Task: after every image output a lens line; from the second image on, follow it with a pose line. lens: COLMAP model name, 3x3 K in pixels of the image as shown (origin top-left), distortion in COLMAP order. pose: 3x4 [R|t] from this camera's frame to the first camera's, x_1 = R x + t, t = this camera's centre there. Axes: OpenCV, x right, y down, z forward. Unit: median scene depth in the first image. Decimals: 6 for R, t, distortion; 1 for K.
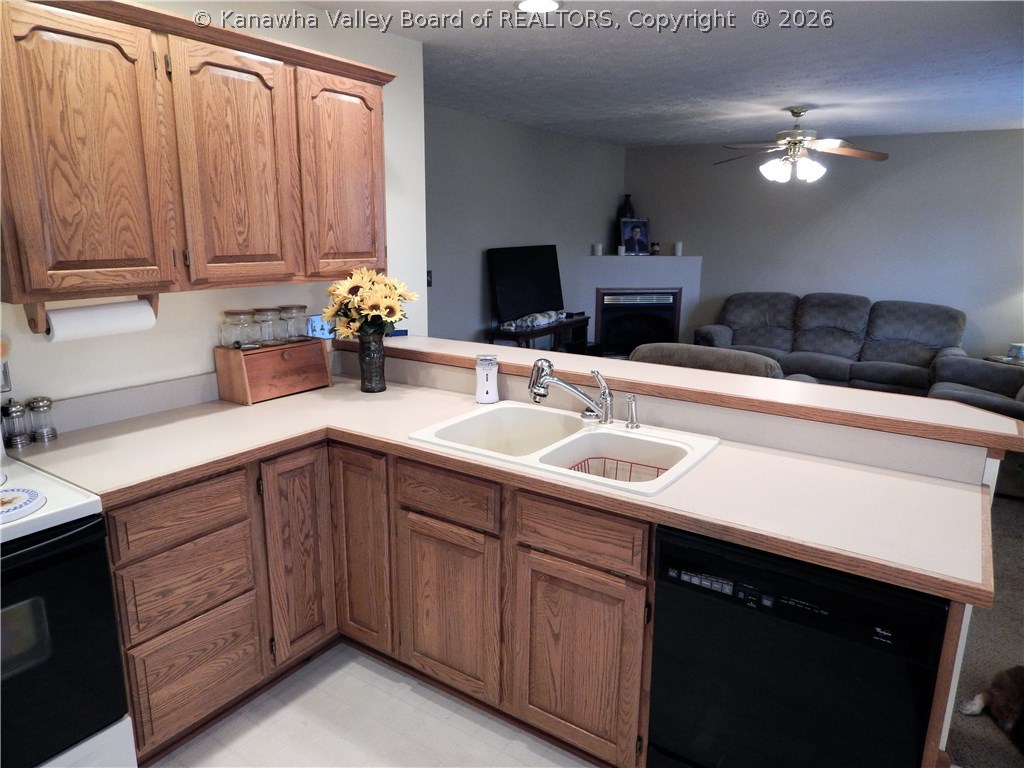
lens RADIAL K [[679.3, 0, 512.2], [0, 679.3, 385.6], [0, 0, 1]] dist [-0.007337, -0.006637]
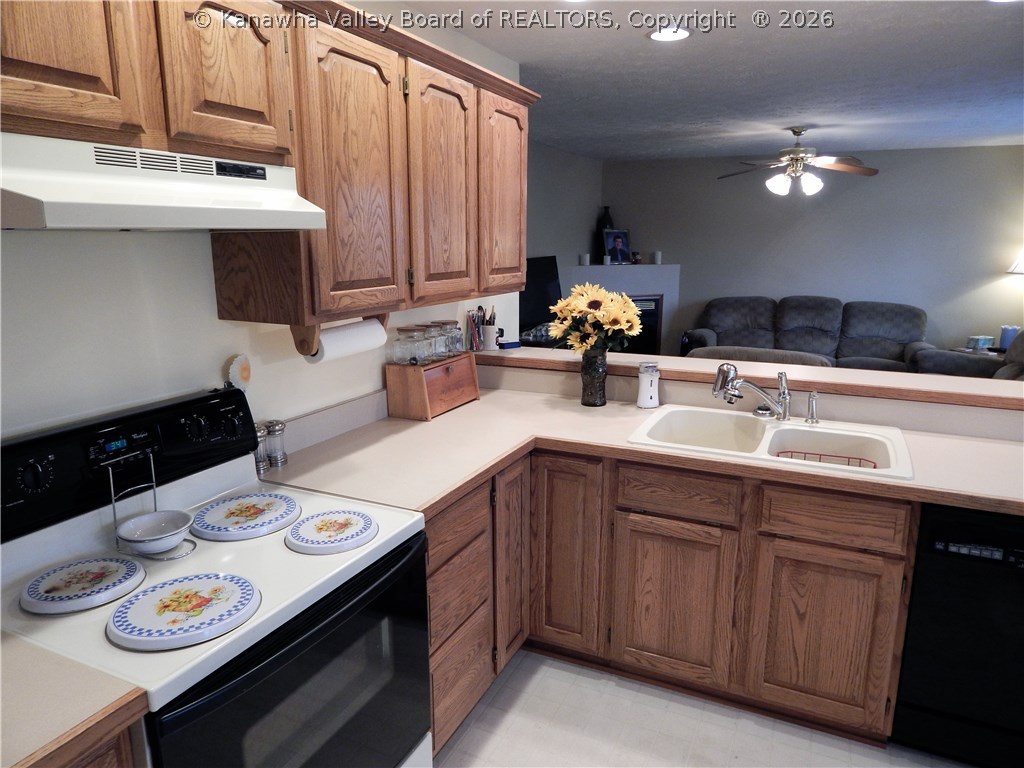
lens RADIAL K [[679.3, 0, 501.9], [0, 679.3, 385.1], [0, 0, 1]] dist [-0.007337, -0.006637]
pose [[0.989808, -0.041524, 0.136218, -0.480765], [0.043450, 0.998993, -0.011195, -0.008754], [-0.135616, 0.016999, 0.990616, -0.018811]]
